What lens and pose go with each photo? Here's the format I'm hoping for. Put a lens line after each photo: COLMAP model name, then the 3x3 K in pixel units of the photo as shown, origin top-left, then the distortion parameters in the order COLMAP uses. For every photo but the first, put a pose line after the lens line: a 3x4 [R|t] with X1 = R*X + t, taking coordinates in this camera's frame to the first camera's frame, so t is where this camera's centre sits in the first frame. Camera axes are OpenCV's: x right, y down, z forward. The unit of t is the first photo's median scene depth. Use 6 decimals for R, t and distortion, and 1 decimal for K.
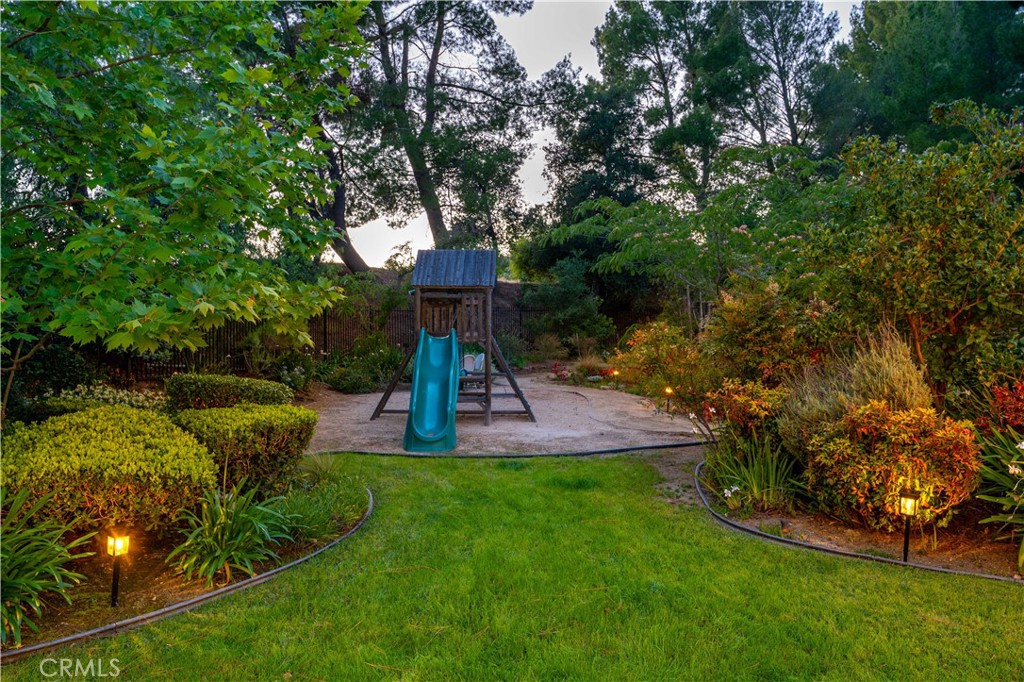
lens RADIAL K [[708.0, 0, 512.1], [0, 708.0, 341.5], [0, 0, 1]] dist [-0.006426, -0.000298]
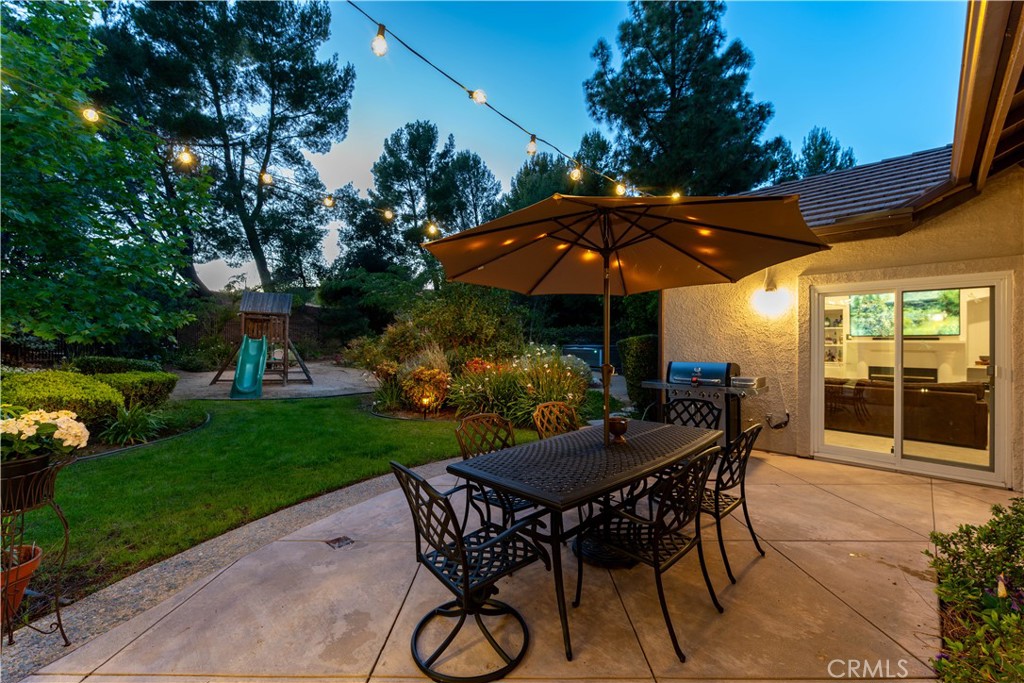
lens RADIAL K [[413.4, 0, 512.1], [0, 413.4, 340.8], [0, 0, 1]] dist [0.000908, -0.000459]
pose [[0.907710, 0.026171, 0.418781, 0.021098], [-0.022489, 0.999653, -0.013727, -0.001254], [-0.418995, 0.003042, 0.907983, -0.106259]]
